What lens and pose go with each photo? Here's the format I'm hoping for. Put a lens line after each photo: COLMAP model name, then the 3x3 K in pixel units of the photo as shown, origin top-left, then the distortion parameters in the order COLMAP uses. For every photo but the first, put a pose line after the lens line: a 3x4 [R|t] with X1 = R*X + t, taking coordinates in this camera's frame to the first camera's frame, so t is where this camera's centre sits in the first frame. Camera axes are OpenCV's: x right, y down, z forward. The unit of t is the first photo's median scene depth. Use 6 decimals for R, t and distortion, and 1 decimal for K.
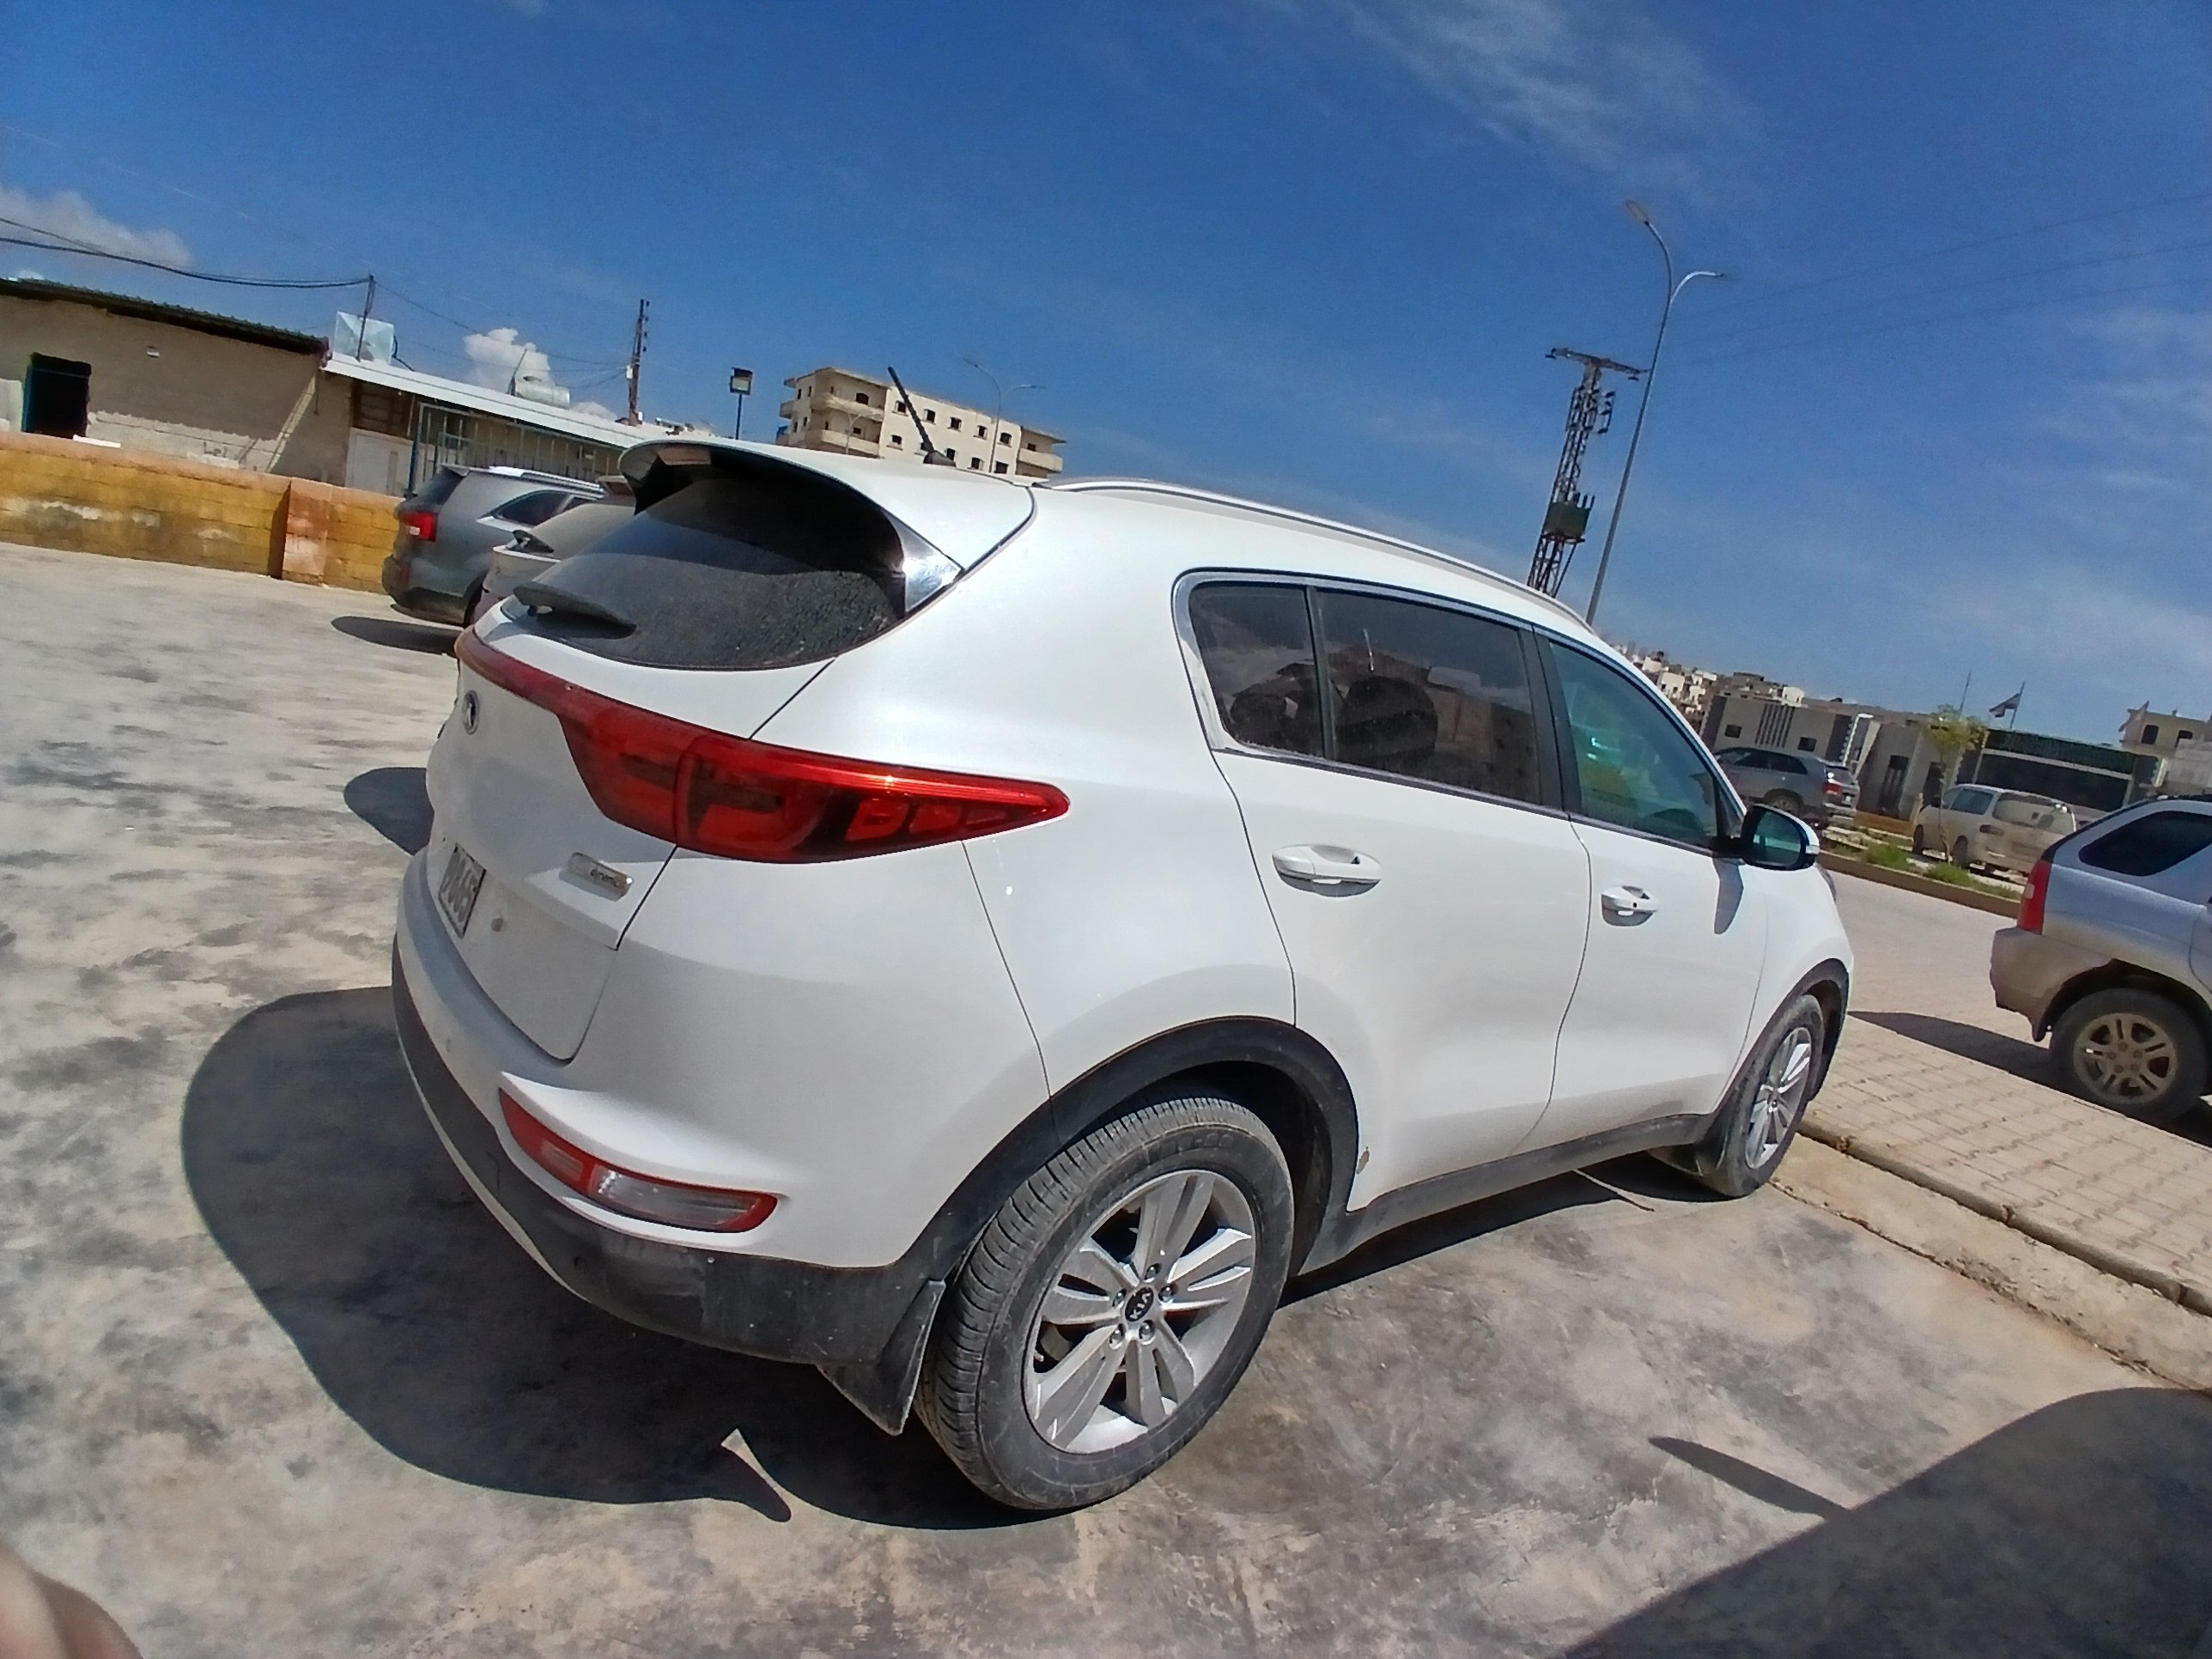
lens RADIAL K [[1135.9, 0, 1130.6], [0, 1135.9, 838.0], [0, 0, 1]] dist [-0.039592, -0.026438]
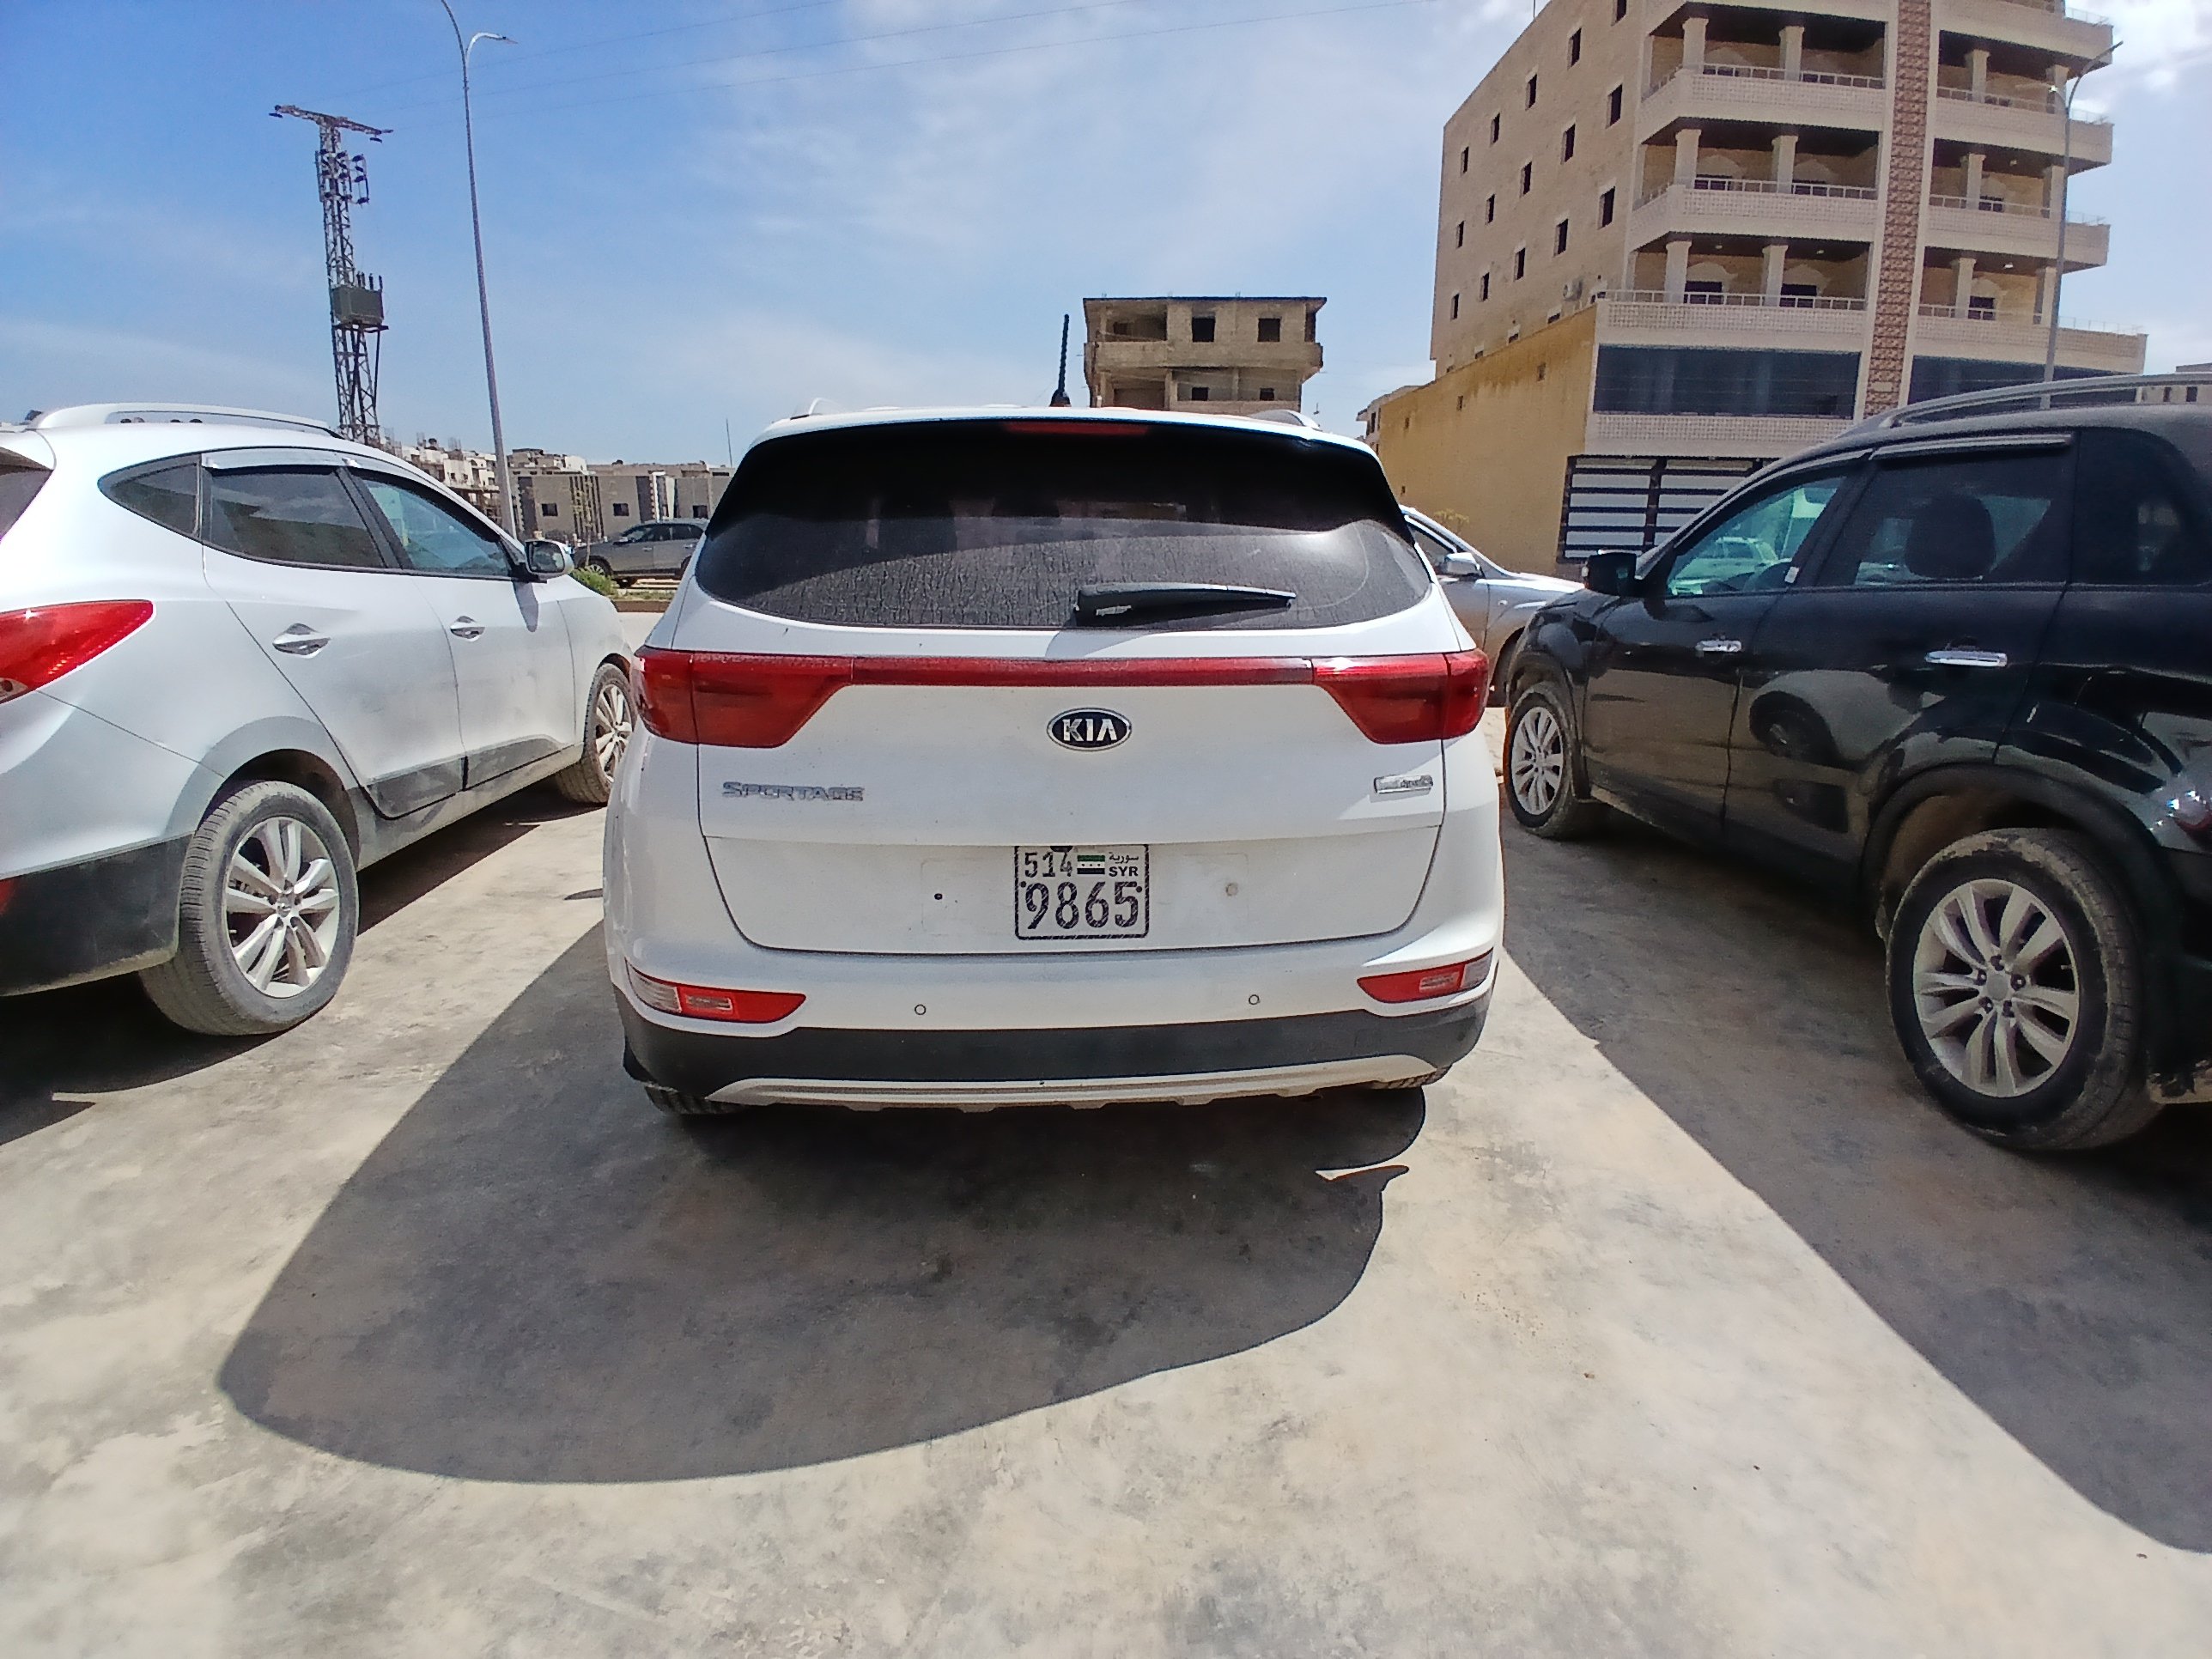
lens RADIAL K [[1135.9, 0, 1130.6], [0, 1135.9, 838.0], [0, 0, 1]] dist [-0.039592, -0.026438]
pose [[0.515723, -0.384899, 0.765429, -1.190651], [0.228332, 0.922840, 0.310211, -0.281611], [-0.825769, 0.014789, 0.563815, 0.352375]]
